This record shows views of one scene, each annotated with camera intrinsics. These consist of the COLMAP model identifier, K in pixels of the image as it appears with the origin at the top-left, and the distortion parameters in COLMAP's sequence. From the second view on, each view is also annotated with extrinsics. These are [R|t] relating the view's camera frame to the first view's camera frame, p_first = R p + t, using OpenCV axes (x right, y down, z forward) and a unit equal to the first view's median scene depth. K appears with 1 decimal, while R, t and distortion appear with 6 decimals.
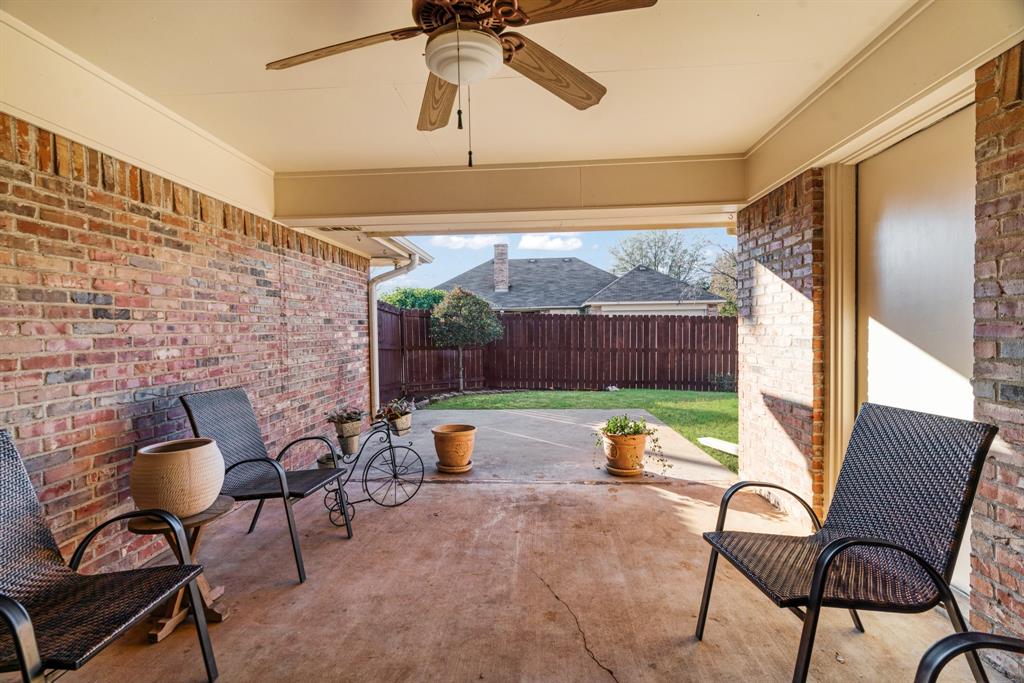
lens RADIAL K [[467.1, 0, 512.1], [0, 467.1, 340.1], [0, 0, 1]] dist [-0.010529, 0.003115]
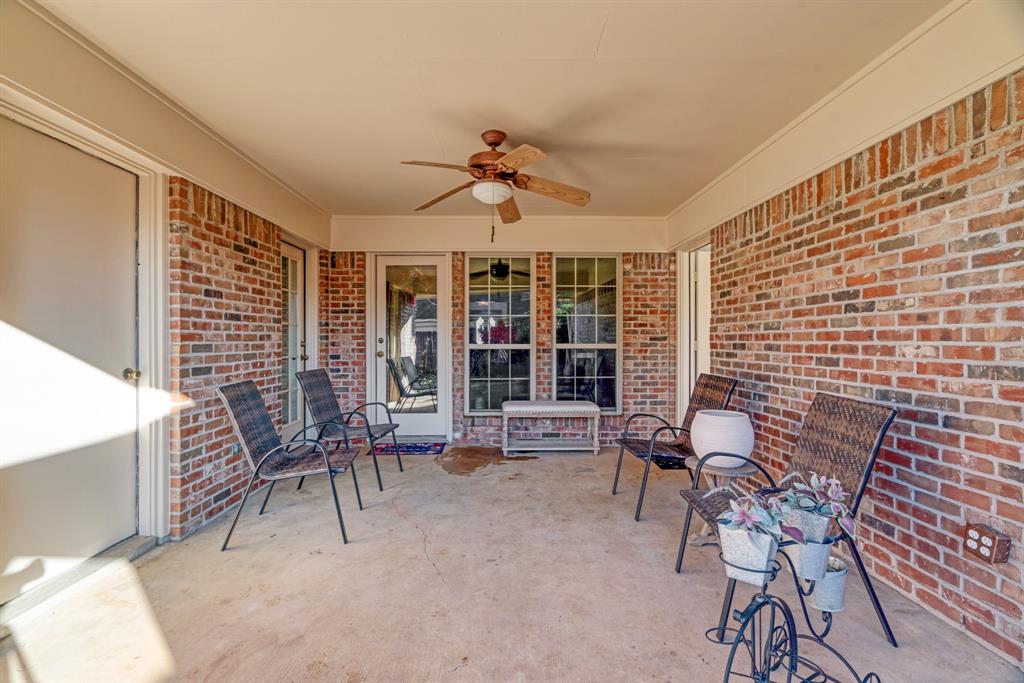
lens RADIAL K [[467.1, 0, 510.9], [0, 467.1, 339.2], [0, 0, 1]] dist [-0.010529, 0.003115]
pose [[-0.997200, 0.019224, -0.072264, -0.017852], [0.017607, 0.999582, 0.022949, -0.023016], [0.072675, 0.021613, -0.997121, 1.981553]]
